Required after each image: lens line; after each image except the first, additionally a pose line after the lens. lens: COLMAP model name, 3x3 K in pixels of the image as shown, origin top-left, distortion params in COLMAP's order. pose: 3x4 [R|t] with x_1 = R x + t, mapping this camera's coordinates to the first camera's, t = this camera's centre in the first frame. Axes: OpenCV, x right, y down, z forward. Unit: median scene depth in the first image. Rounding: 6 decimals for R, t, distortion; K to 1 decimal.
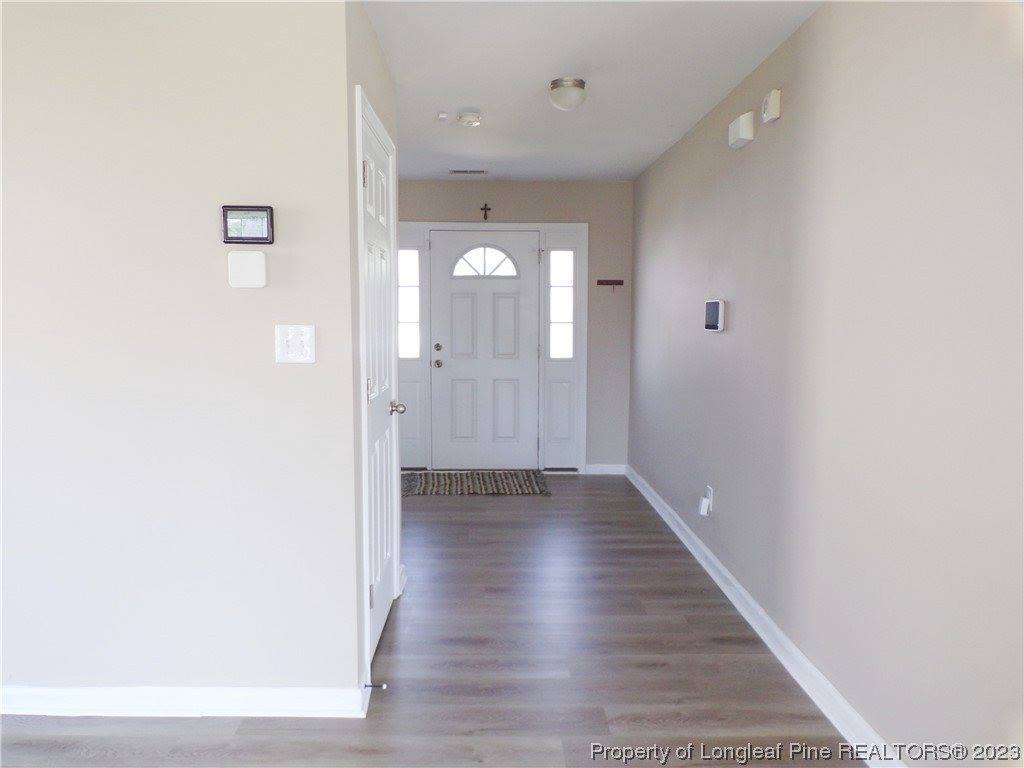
lens RADIAL K [[711.1, 0, 512.9], [0, 711.1, 379.4], [0, 0, 1]] dist [-0.011855, 0.000607]
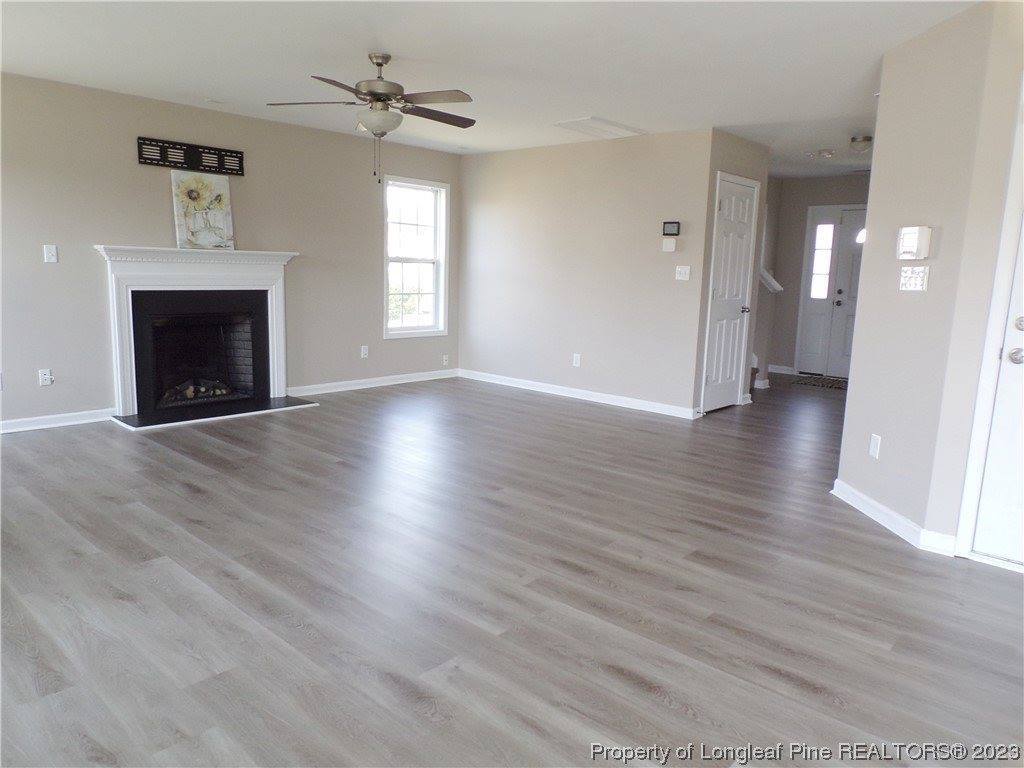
lens RADIAL K [[711.1, 0, 512.9], [0, 711.1, 379.4], [0, 0, 1]] dist [-0.011855, 0.000607]
pose [[0.739142, 0.121628, -0.662477, 1.044105], [-0.084179, 0.992530, 0.088303, 0.164609], [0.668269, -0.009501, 0.743859, -1.426210]]
